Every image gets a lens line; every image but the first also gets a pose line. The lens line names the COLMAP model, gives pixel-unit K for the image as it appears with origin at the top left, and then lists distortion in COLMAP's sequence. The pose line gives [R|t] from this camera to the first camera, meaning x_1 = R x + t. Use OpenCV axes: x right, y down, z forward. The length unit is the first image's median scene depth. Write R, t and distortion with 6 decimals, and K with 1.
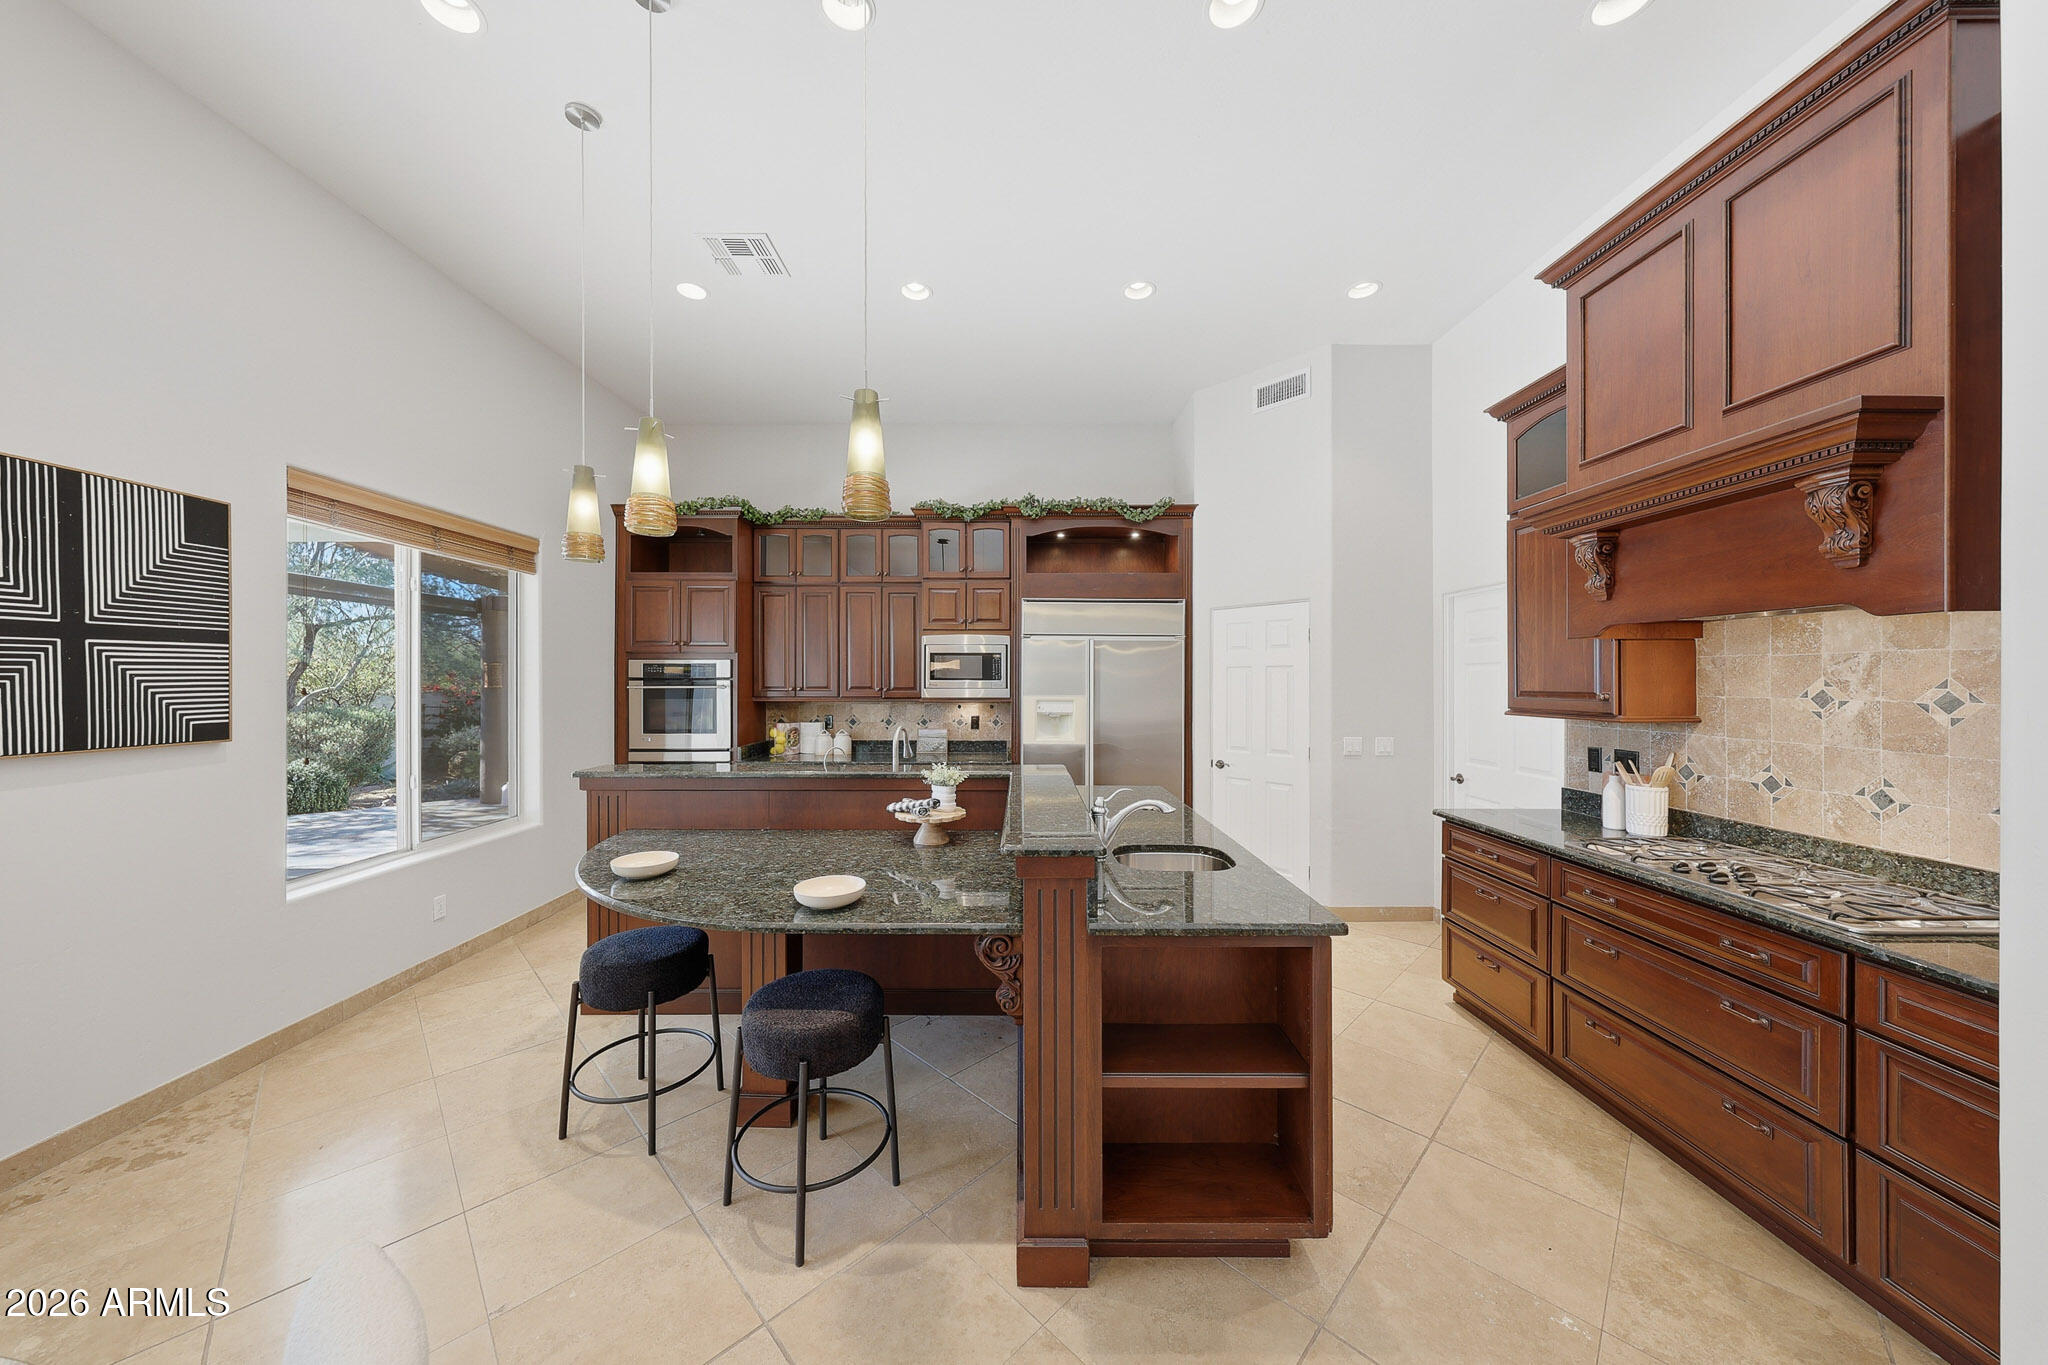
lens RADIAL K [[678.8, 0, 1020.9], [0, 678.8, 682.1], [0, 0, 1]] dist [0.004854, 0.000136]
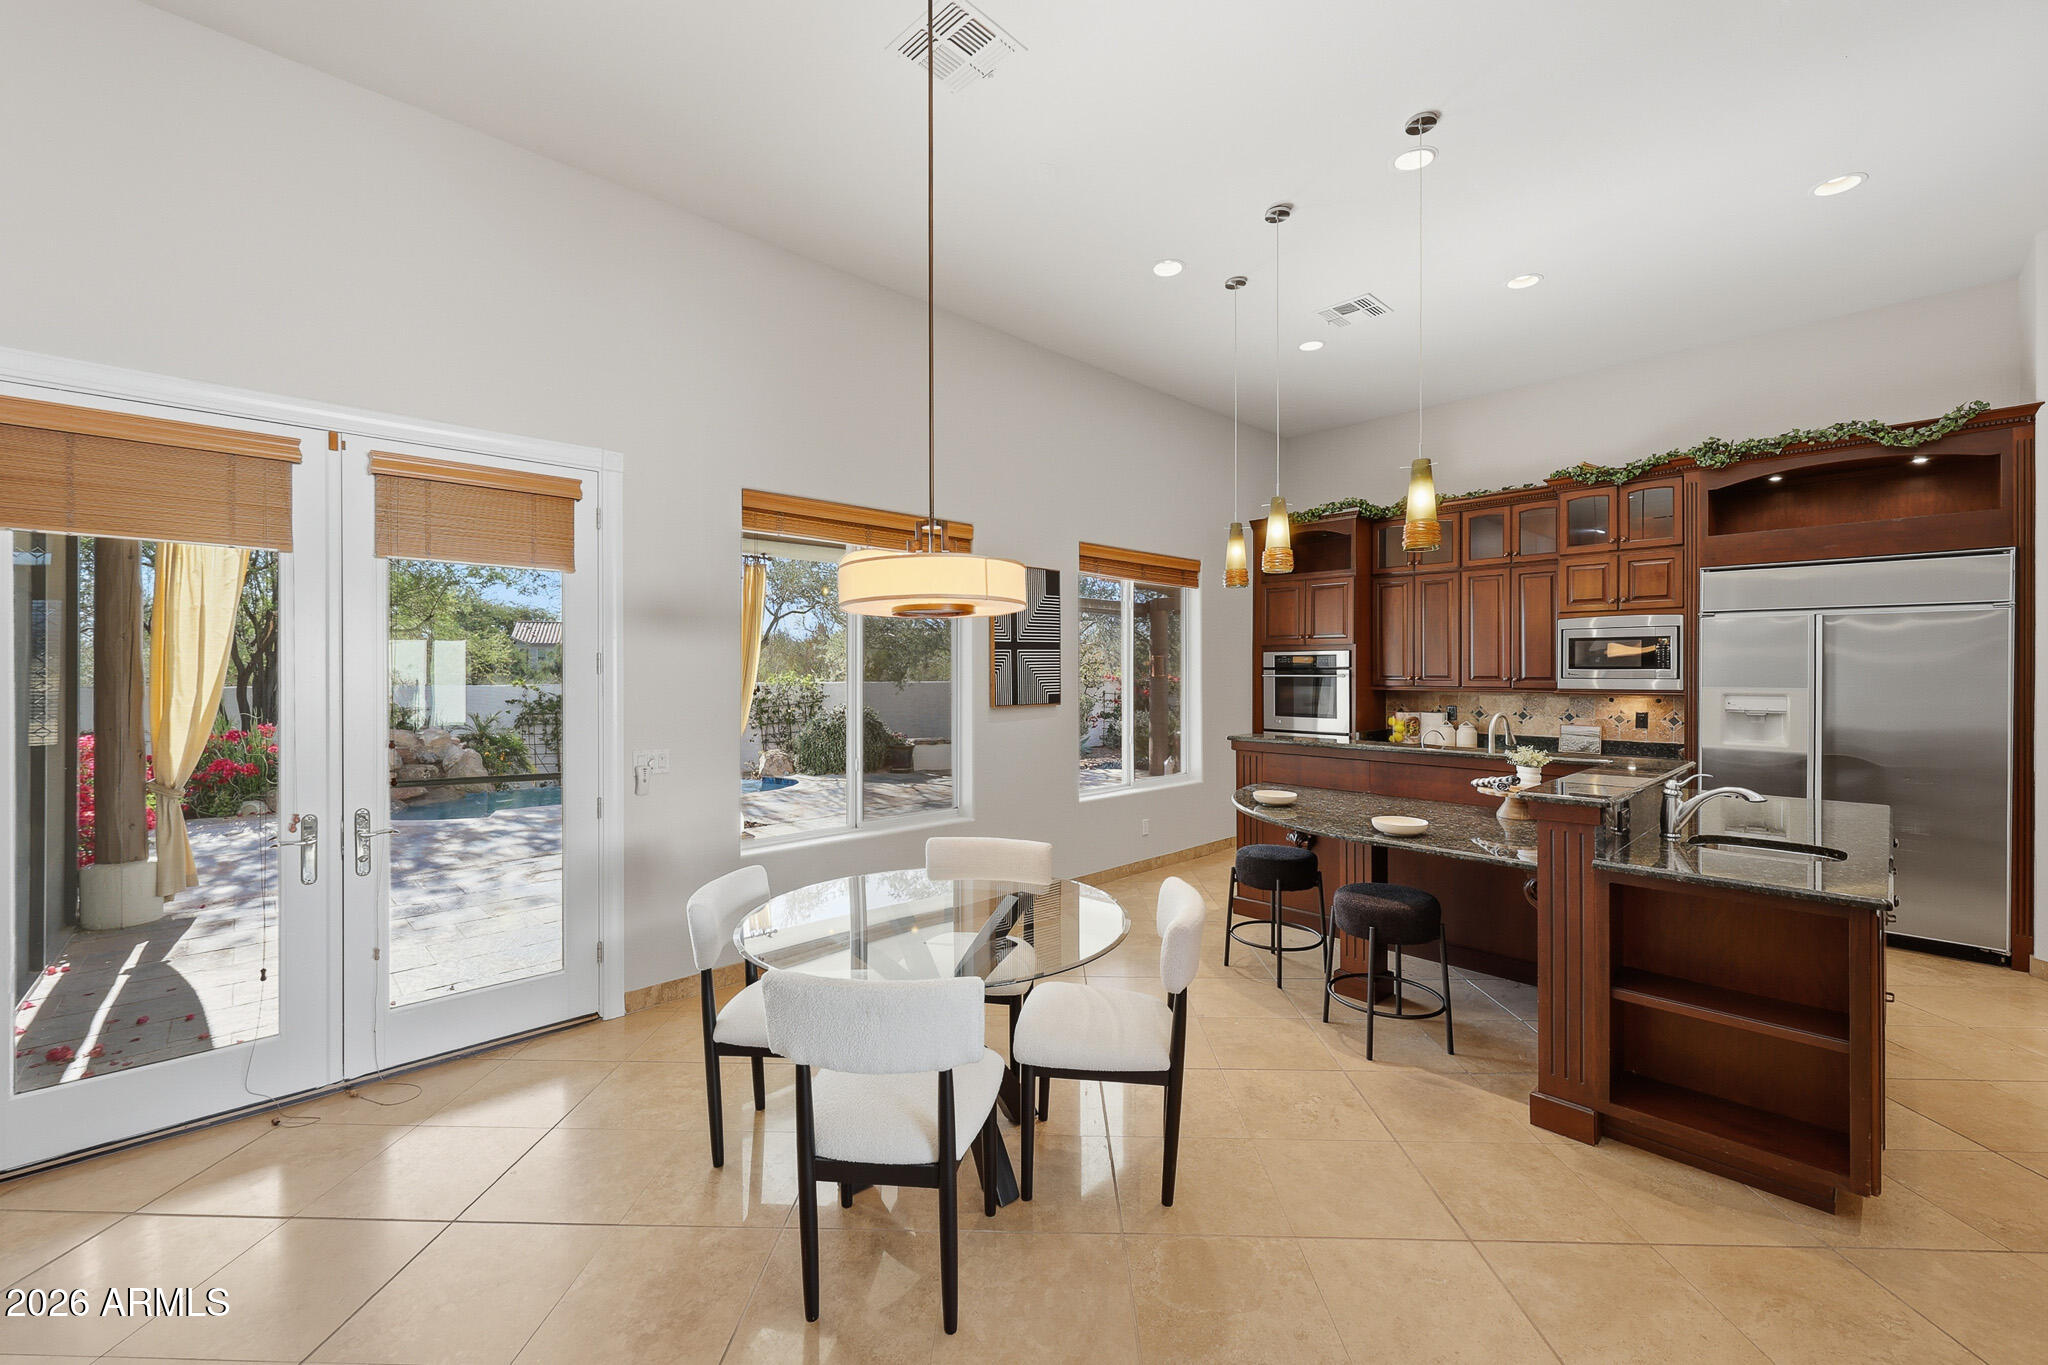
lens RADIAL K [[806.0, 0, 1017.2], [0, 806.0, 668.5], [0, 0, 1]] dist [-0.001753, 0.000114]
pose [[0.682761, -0.003620, -0.730633, 0.148857], [-0.000091, 0.999987, -0.005039, 0.001896], [0.730642, 0.003507, 0.682752, -0.259730]]
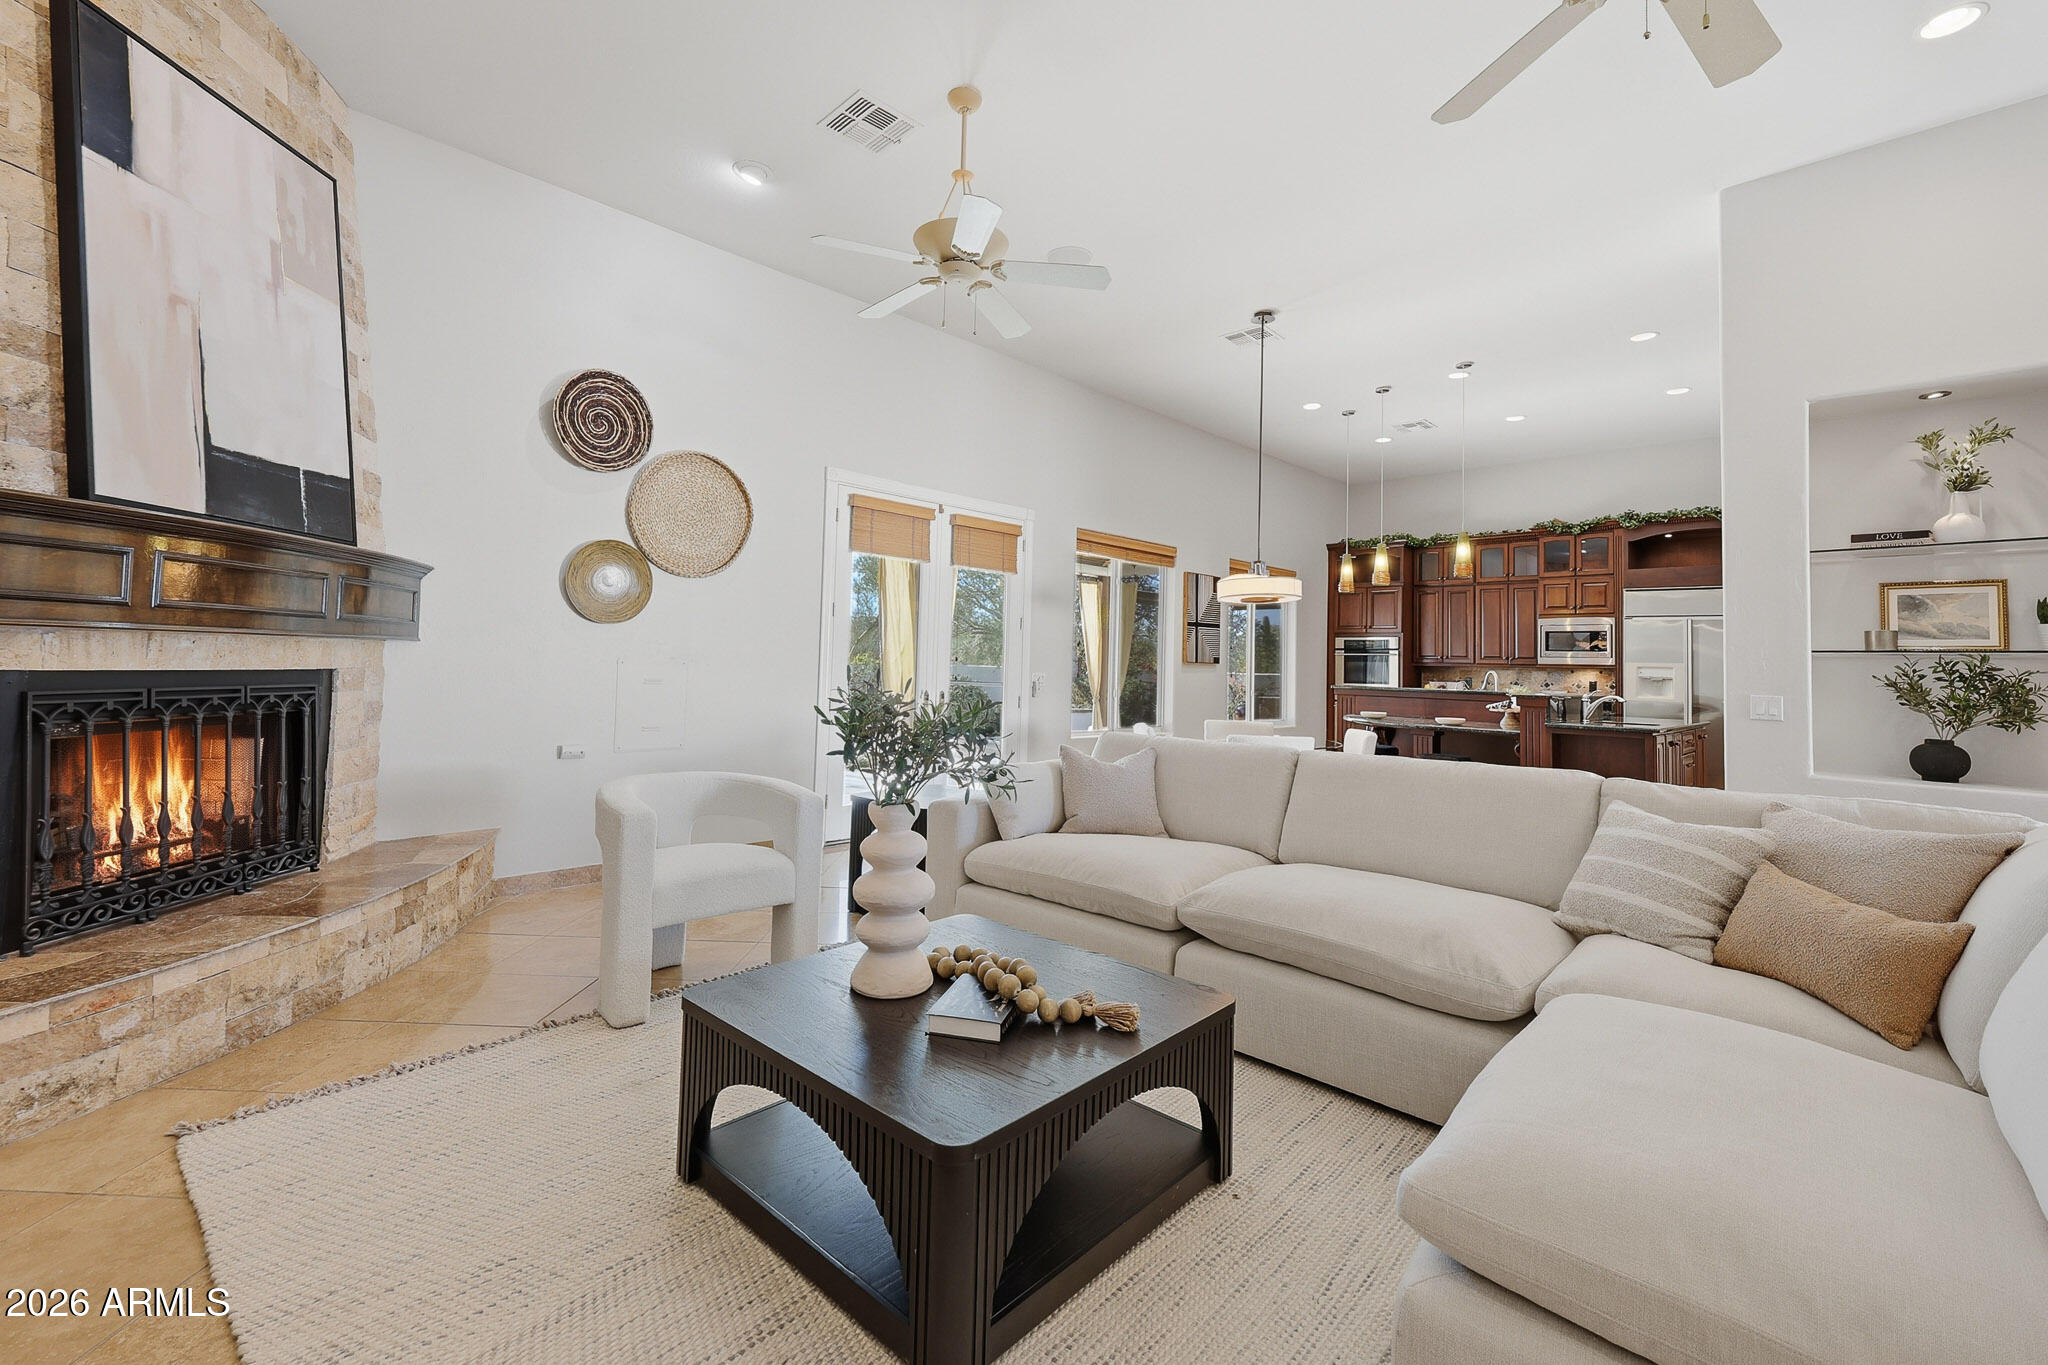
lens RADIAL K [[806.0, 0, 1048.0], [0, 806.0, 620.7], [0, 0, 1]] dist [-0.001753, 0.000114]
pose [[0.704873, -0.019218, -0.709073, 0.324670], [-0.028416, 0.998065, -0.055298, 0.056312], [0.708764, 0.059127, 0.702963, -0.893502]]
